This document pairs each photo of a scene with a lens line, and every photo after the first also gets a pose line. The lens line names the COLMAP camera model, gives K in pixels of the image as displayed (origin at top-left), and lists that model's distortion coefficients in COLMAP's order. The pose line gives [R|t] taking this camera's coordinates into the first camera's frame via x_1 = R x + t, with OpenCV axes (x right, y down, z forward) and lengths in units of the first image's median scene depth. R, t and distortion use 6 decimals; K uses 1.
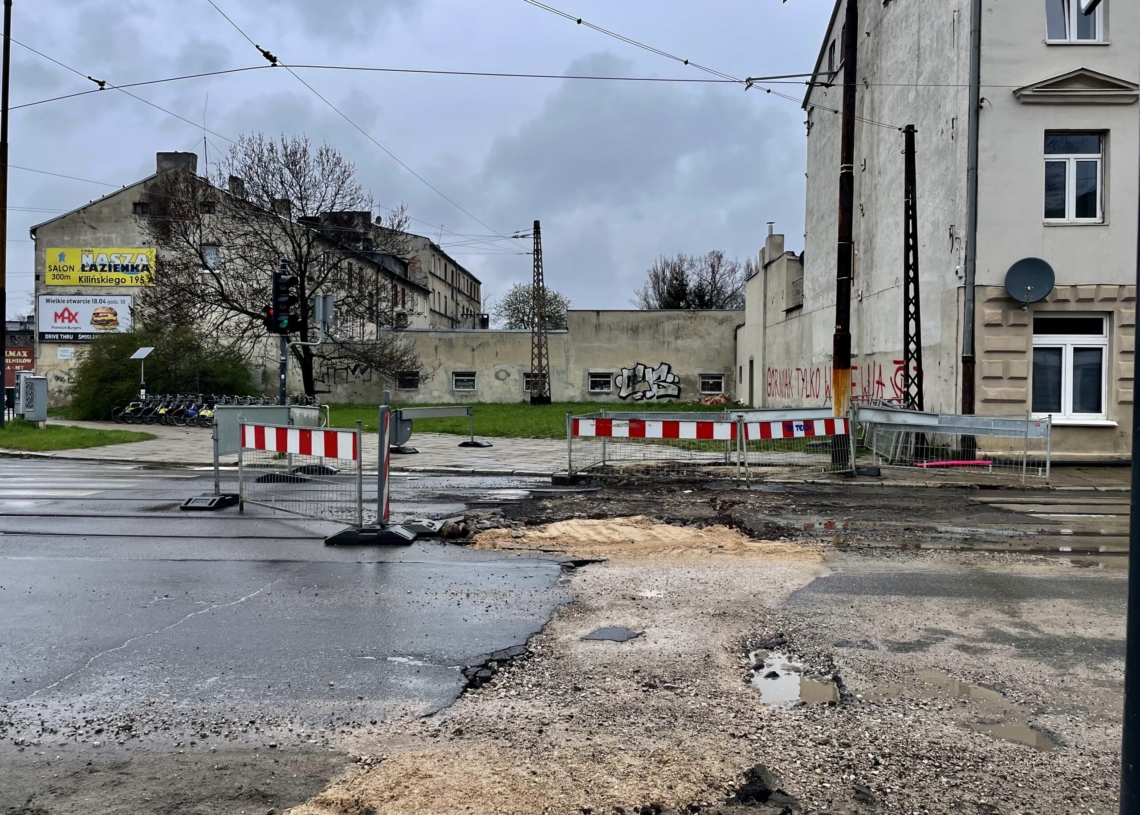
lens RADIAL K [[872.9, 0, 564.0], [0, 872.9, 403.5], [0, 0, 1]] dist [0.055774, -0.077466]
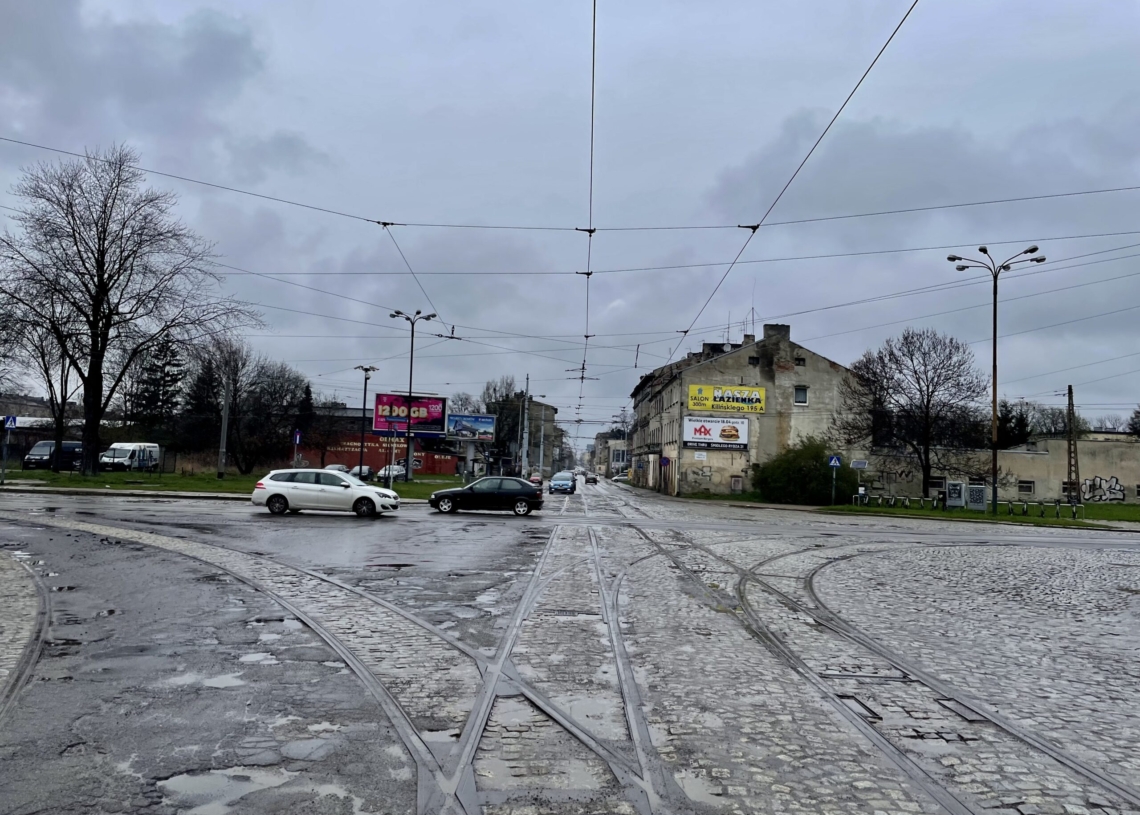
lens RADIAL K [[872.9, 0, 547.7], [0, 872.9, 383.7], [0, 0, 1]] dist [0.055774, -0.077466]
pose [[0.998607, 0.035820, 0.038754, -0.886326], [-0.031183, 0.992963, -0.114249, -0.002033], [-0.042574, 0.112881, 0.992696, -0.455113]]
